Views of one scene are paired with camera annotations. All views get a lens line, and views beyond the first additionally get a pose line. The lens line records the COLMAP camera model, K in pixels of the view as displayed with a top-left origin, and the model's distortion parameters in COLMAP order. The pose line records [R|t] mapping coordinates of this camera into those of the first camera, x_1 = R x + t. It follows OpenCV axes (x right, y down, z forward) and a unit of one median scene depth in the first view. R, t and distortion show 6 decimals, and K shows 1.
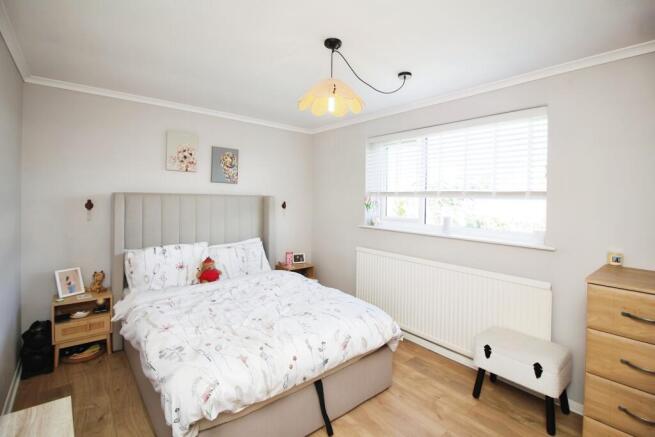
lens RADIAL K [[308.4, 0, 339.1], [0, 308.4, 195.9], [0, 0, 1]] dist [-0.006195, -0.000304]
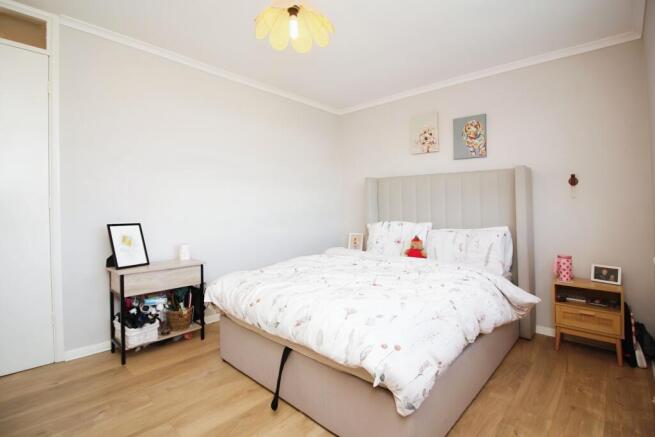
lens RADIAL K [[308.4, 0, 328.7], [0, 308.4, 216.5], [0, 0, 1]] dist [-0.006195, -0.000304]
pose [[0.104898, 0.004367, -0.994473, 0.466952], [0.003504, 0.999983, 0.004760, 0.122334], [0.994477, -0.003984, 0.104880, 0.578166]]
